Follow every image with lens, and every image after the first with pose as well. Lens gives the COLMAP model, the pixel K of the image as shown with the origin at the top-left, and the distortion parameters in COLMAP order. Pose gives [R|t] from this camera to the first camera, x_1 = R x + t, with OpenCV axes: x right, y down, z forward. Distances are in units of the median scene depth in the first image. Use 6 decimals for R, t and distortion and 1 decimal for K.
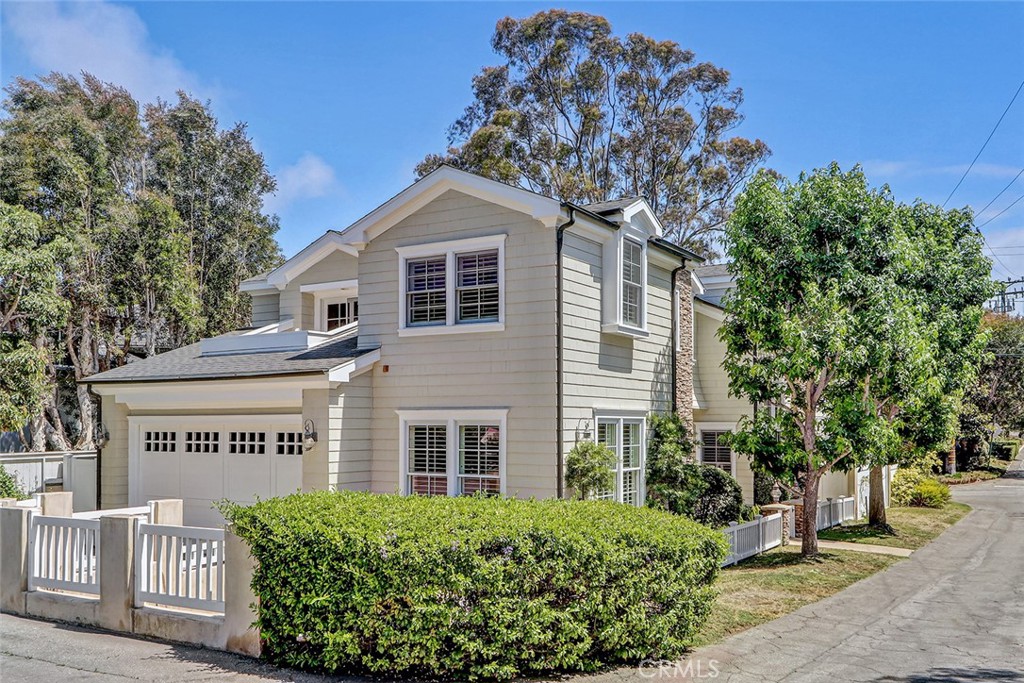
lens RADIAL K [[870.8, 0, 512.0], [0, 870.8, 336.8], [0, 0, 1]] dist [-0.001652, -0.004670]
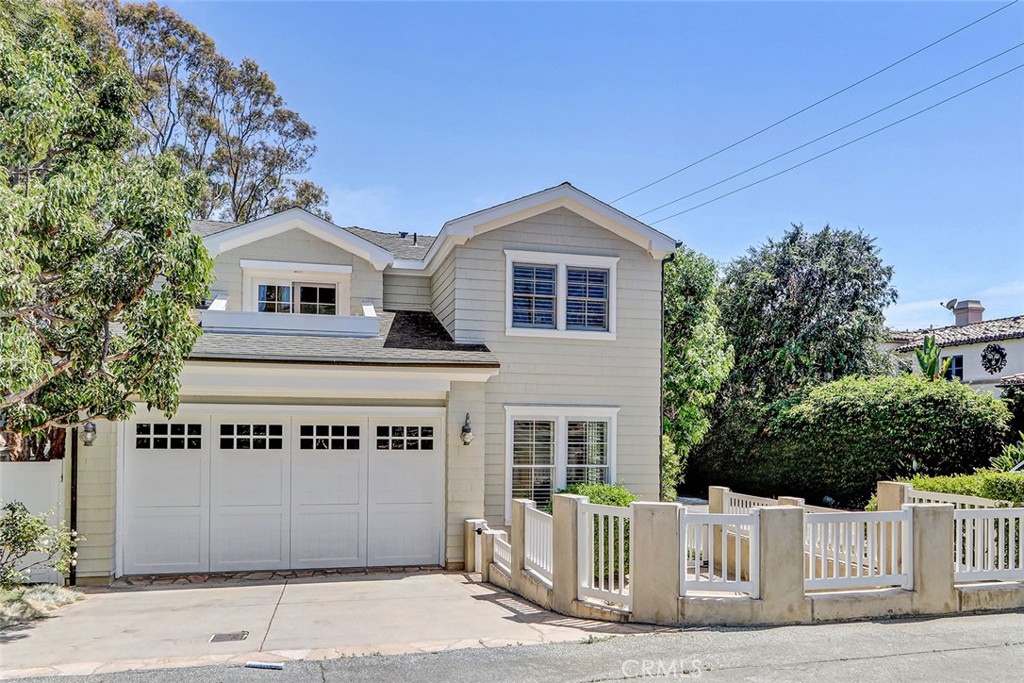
lens RADIAL K [[739.0, 0, 511.0], [0, 739.0, 349.5], [0, 0, 1]] dist [0.001626, 0.000727]
pose [[0.720252, 0.079777, 0.689110, -0.750790], [-0.083339, 0.996122, -0.028214, 0.042514], [-0.688689, -0.037108, 0.724107, 0.361654]]
